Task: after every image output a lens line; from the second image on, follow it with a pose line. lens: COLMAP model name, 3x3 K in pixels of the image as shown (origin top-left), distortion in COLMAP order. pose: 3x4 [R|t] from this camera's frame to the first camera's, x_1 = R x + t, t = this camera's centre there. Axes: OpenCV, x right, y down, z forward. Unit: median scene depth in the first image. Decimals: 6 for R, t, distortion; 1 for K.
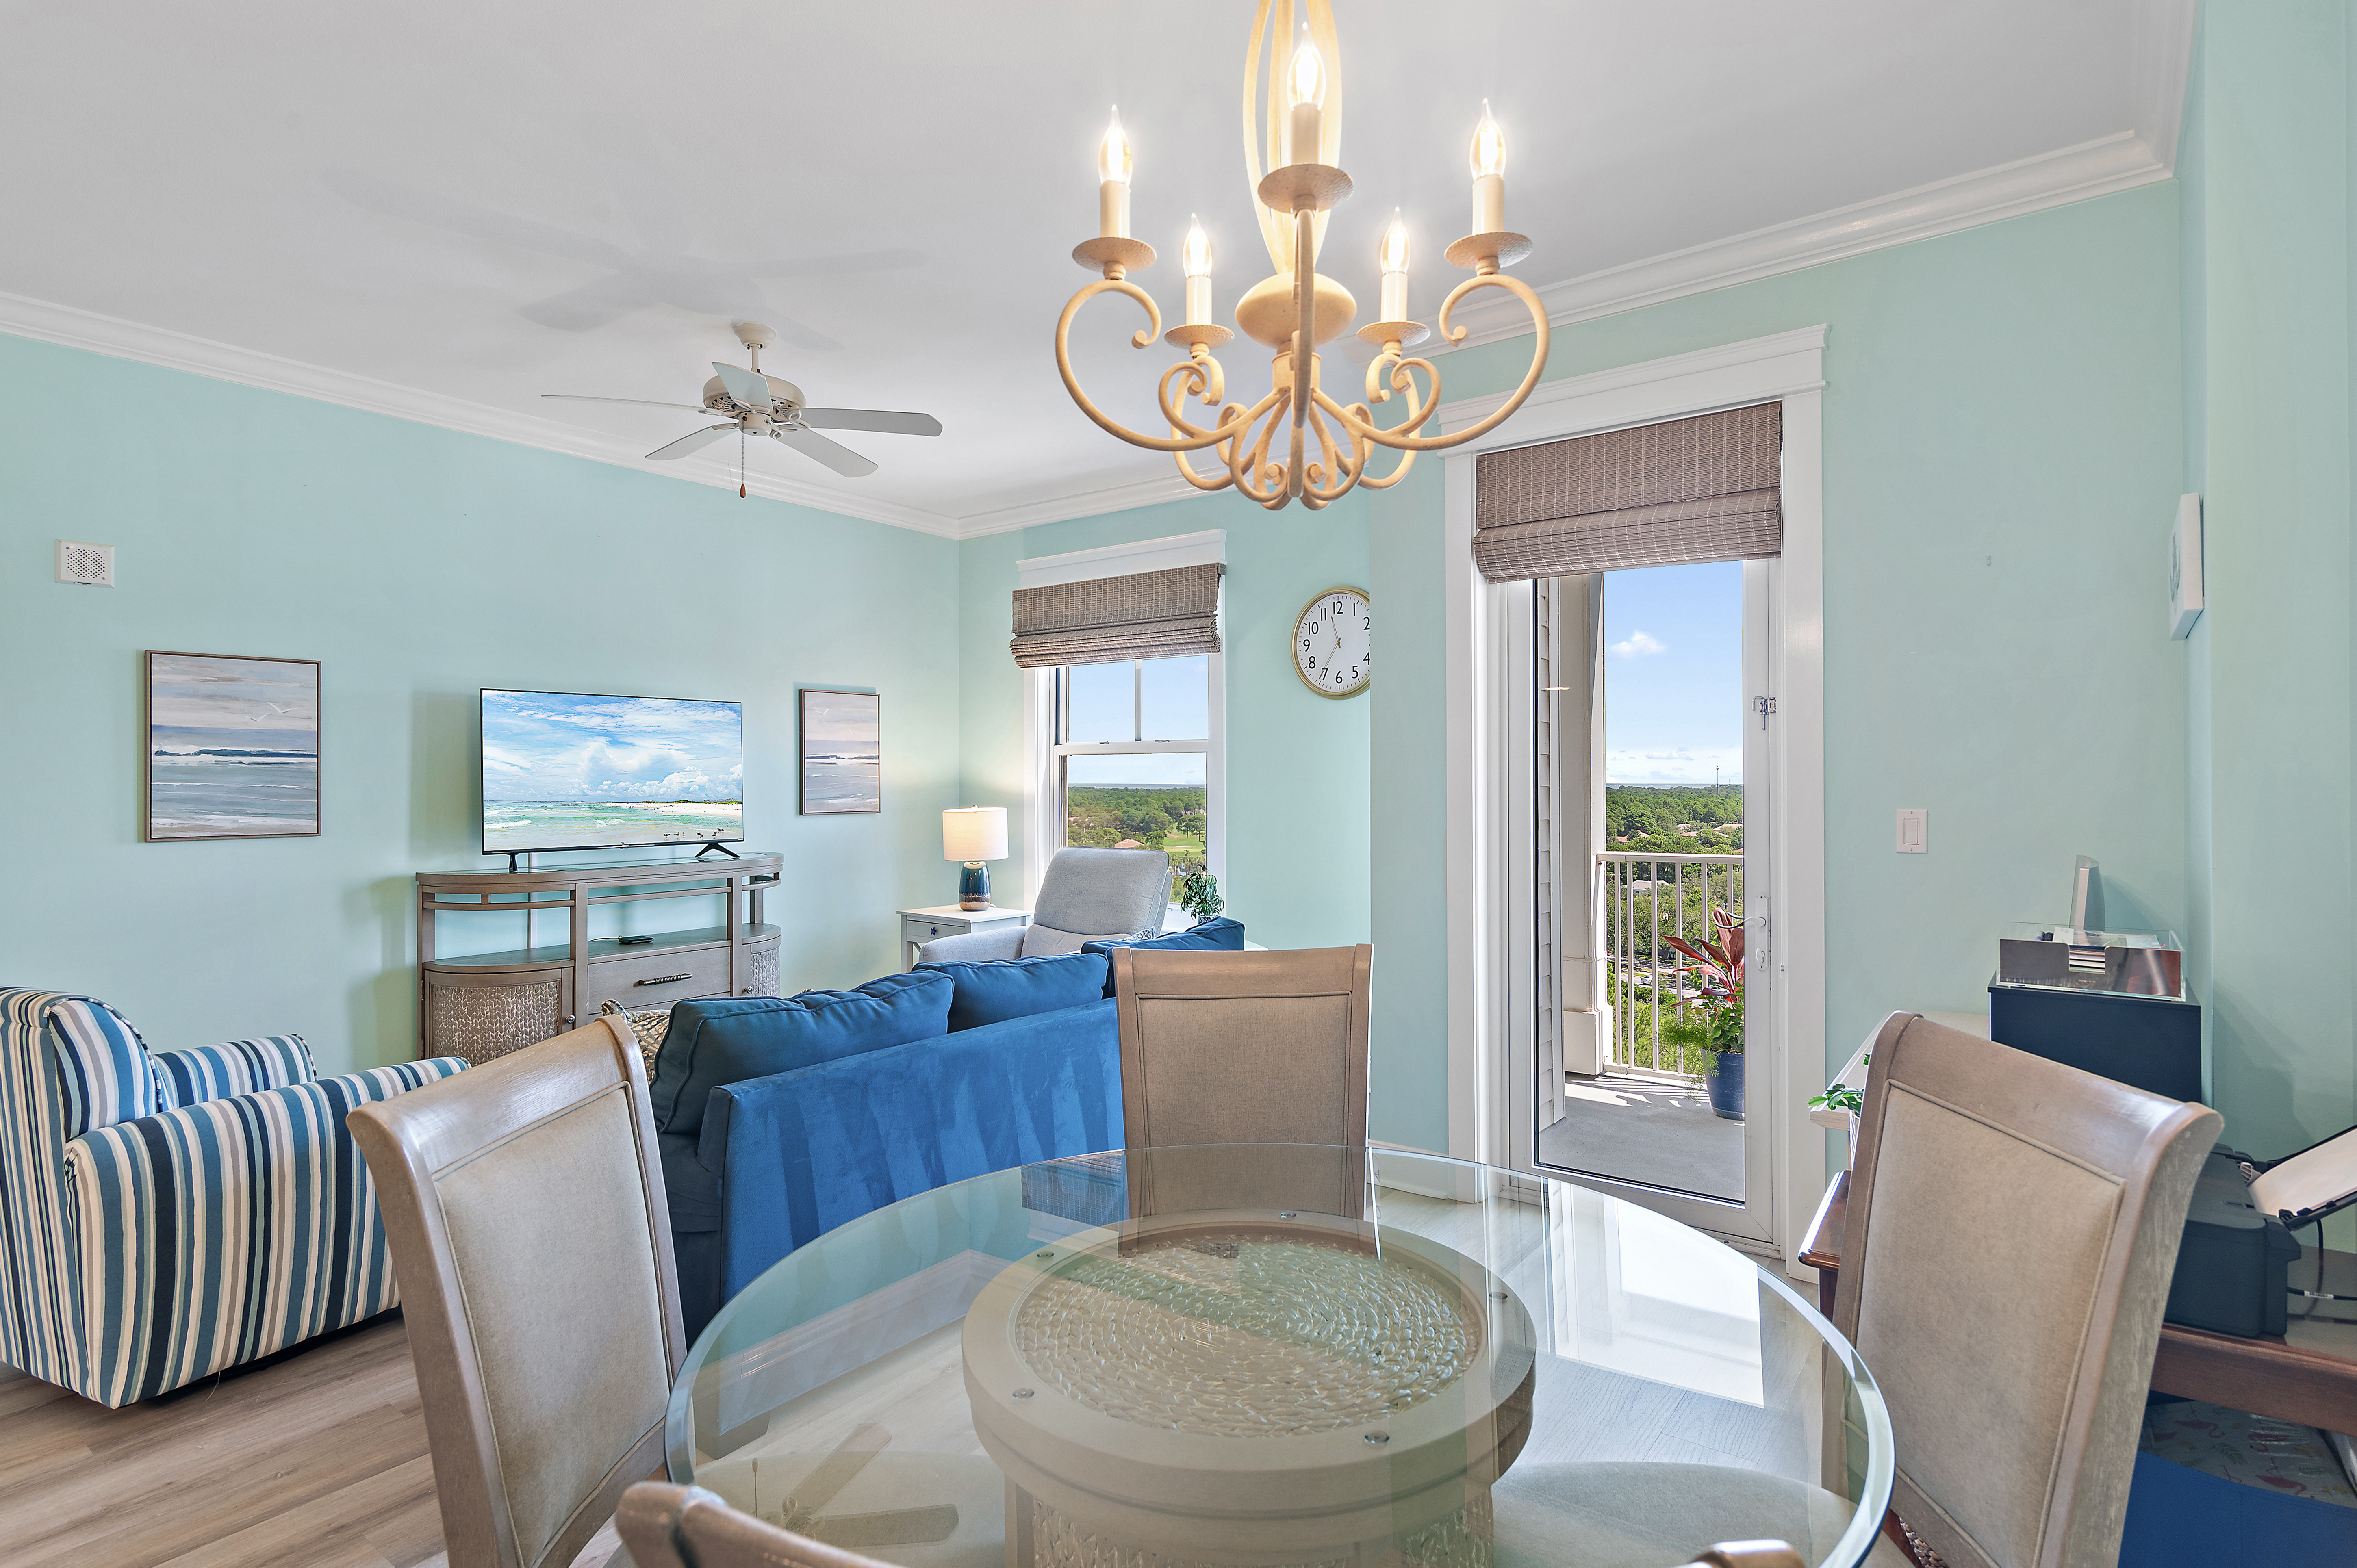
lens RADIAL K [[1176.4, 0, 1179.3], [0, 1176.4, 769.0], [0, 0, 1]] dist [0.001871, 0.000051]
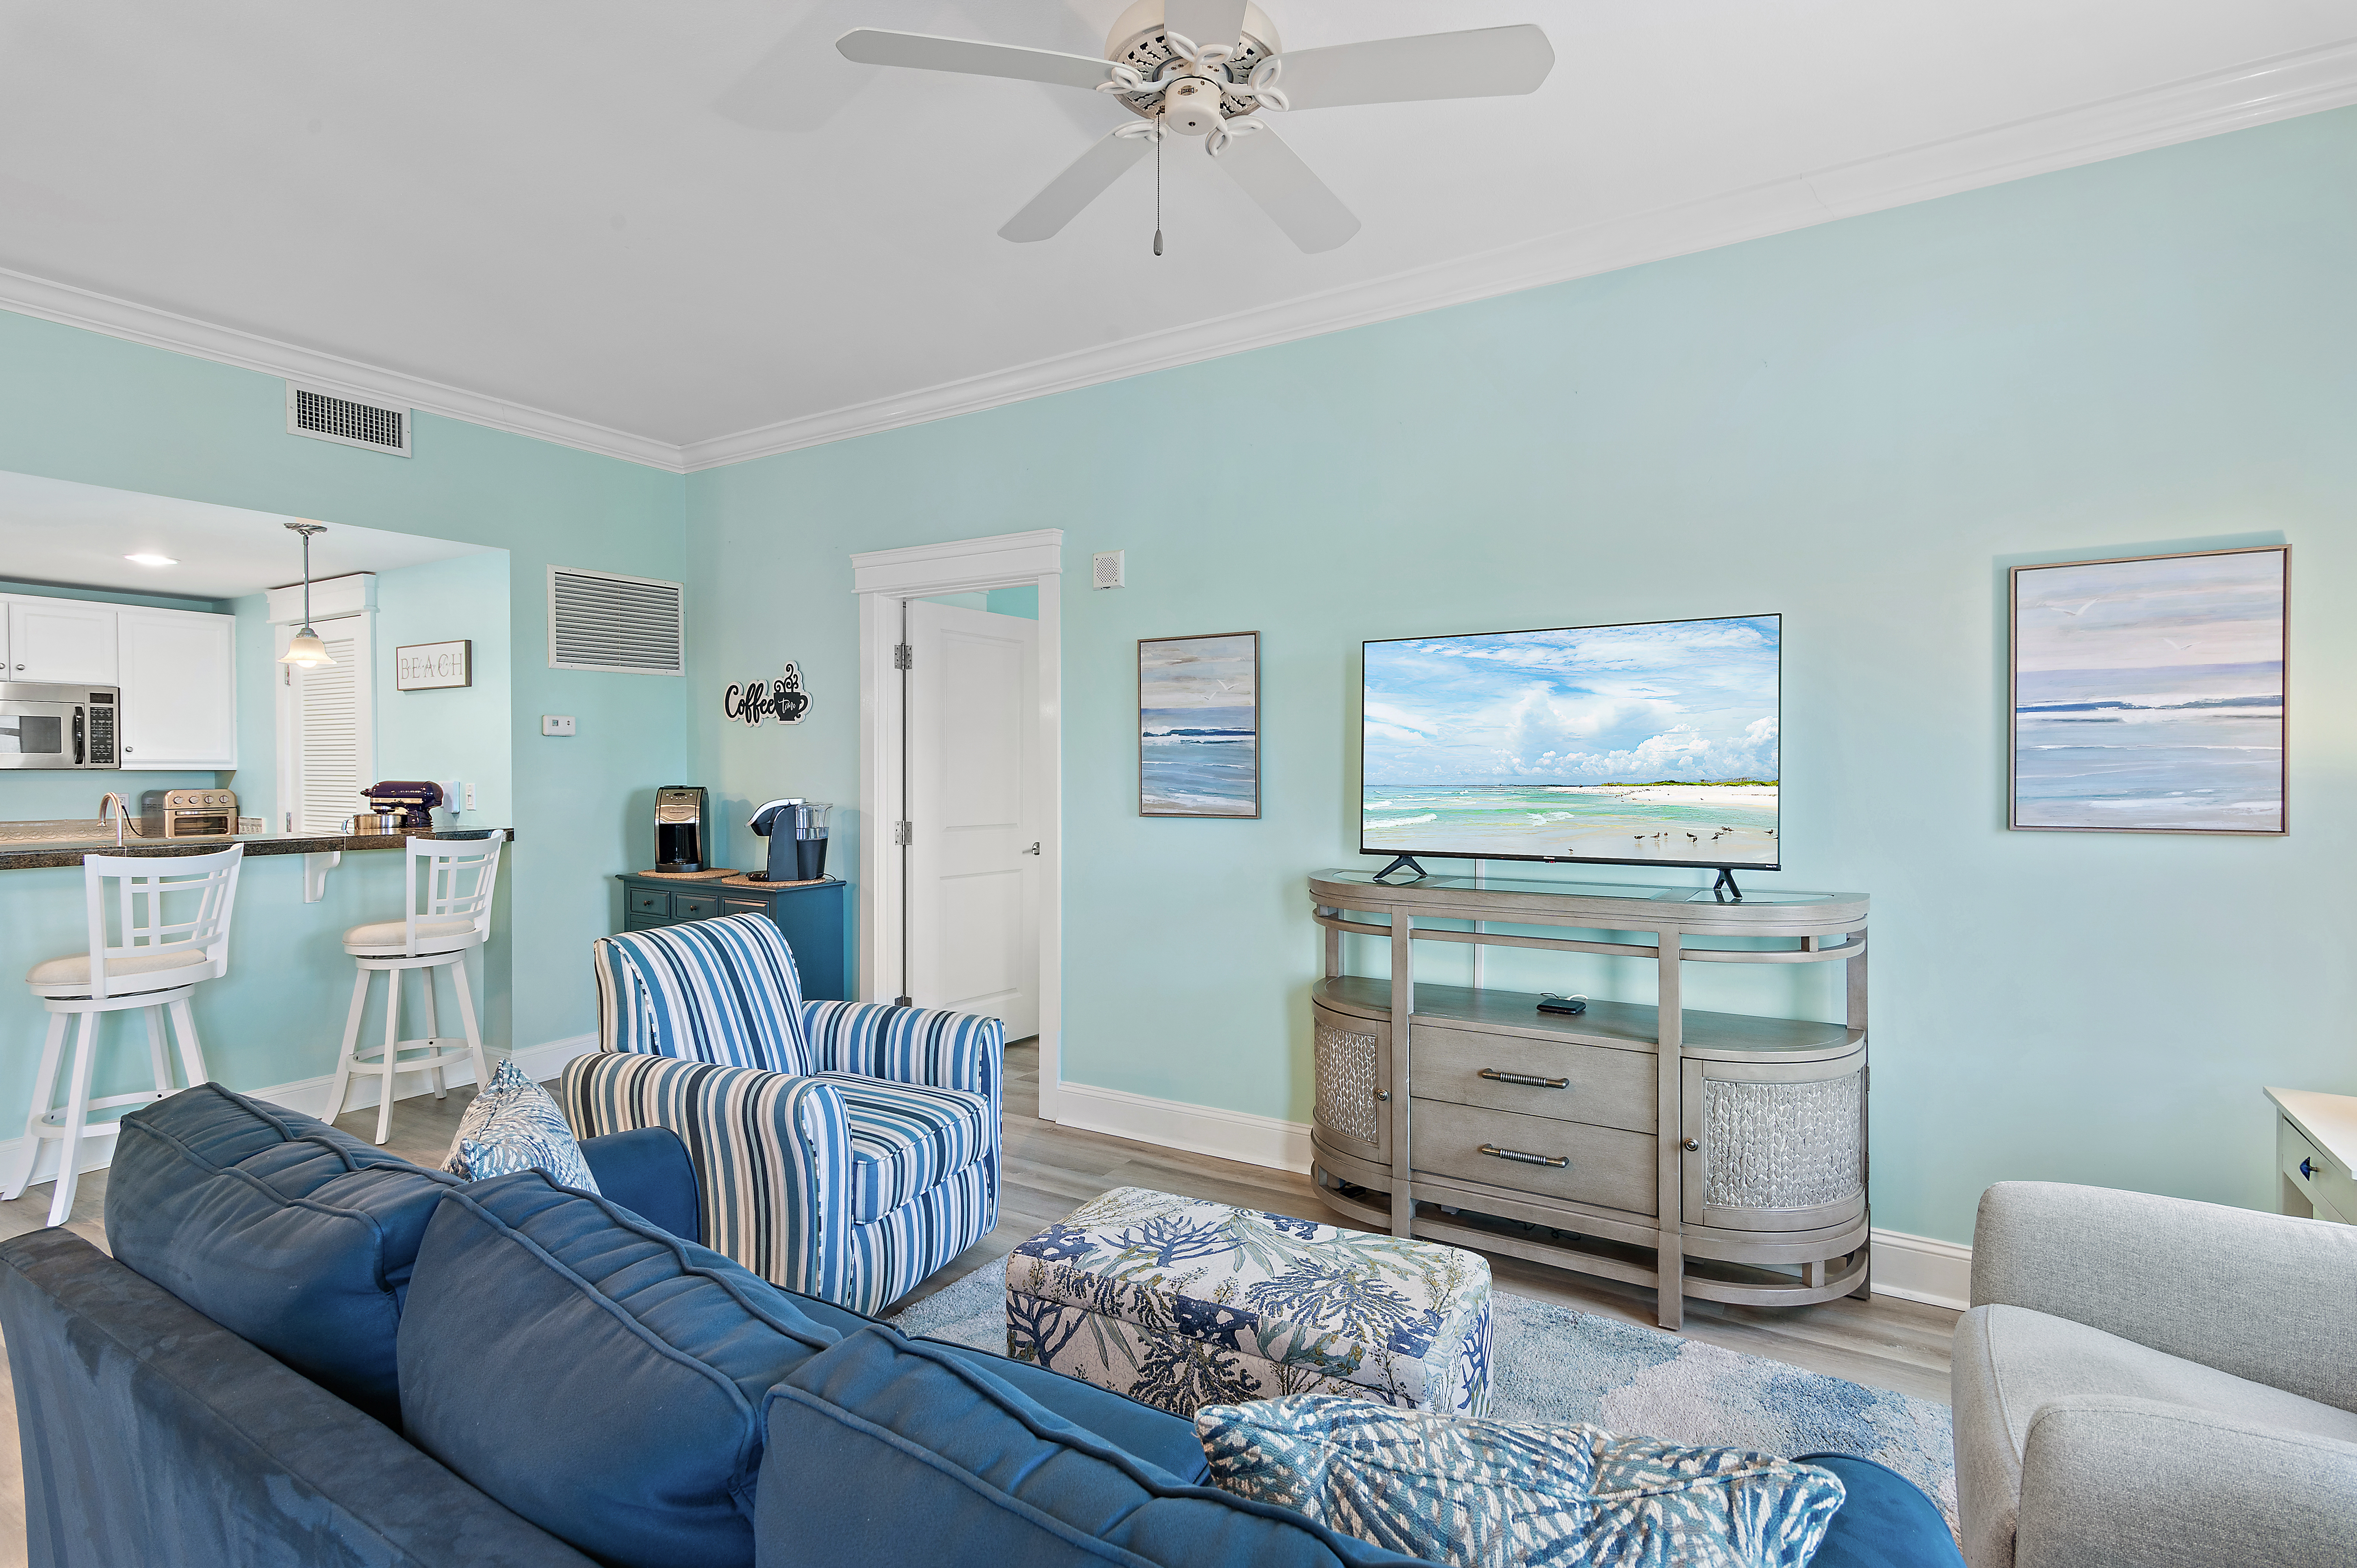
lens RADIAL K [[1135.5, 0, 1178.5], [0, 1135.5, 784.0], [0, 0, 1]] dist [0.015357, 0.000304]
pose [[0.090457, 0.019294, -0.995713, 0.140458], [0.009994, 0.999744, 0.020280, 0.009075], [0.995850, -0.011786, 0.090241, 0.757343]]
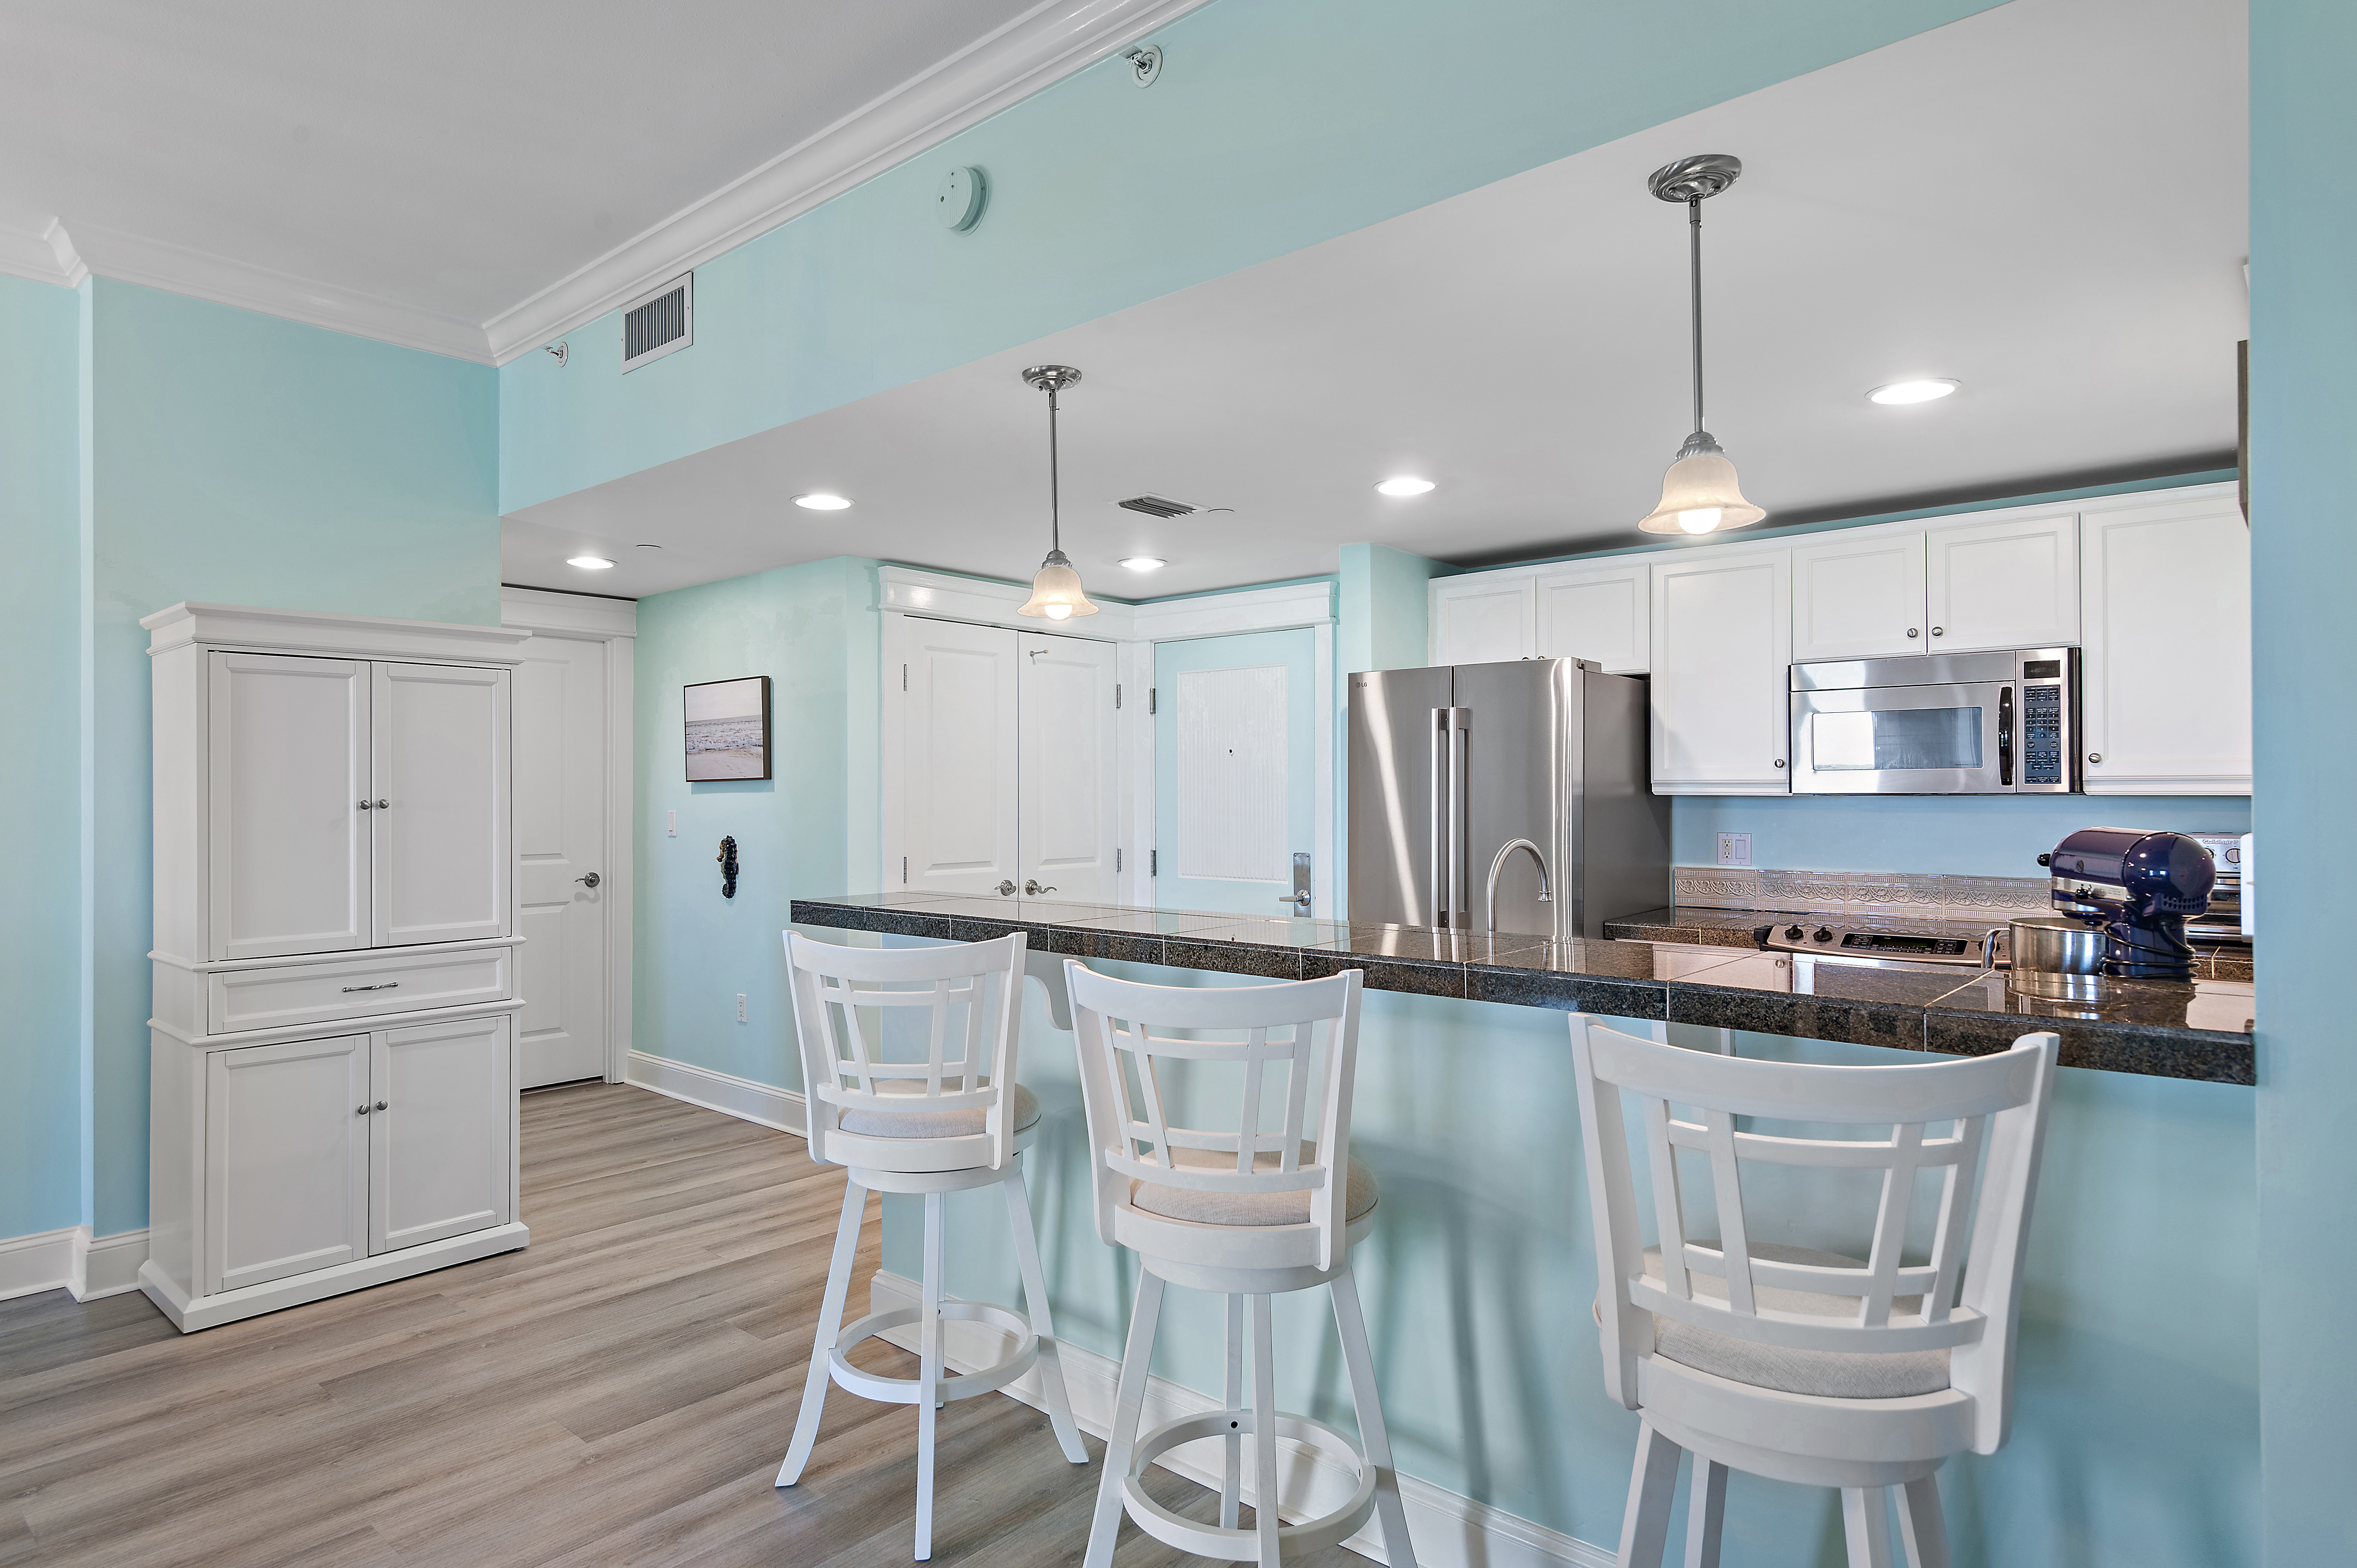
lens RADIAL K [[1323.0, 0, 1178.5], [0, 1323.0, 784.0], [0, 0, 1]] dist [0.005930, 0.000397]
pose [[-0.997168, 0.007932, 0.074787, -0.692600], [0.006470, 0.999784, -0.019773, 0.012742], [-0.074927, -0.019233, -0.997004, 0.572866]]
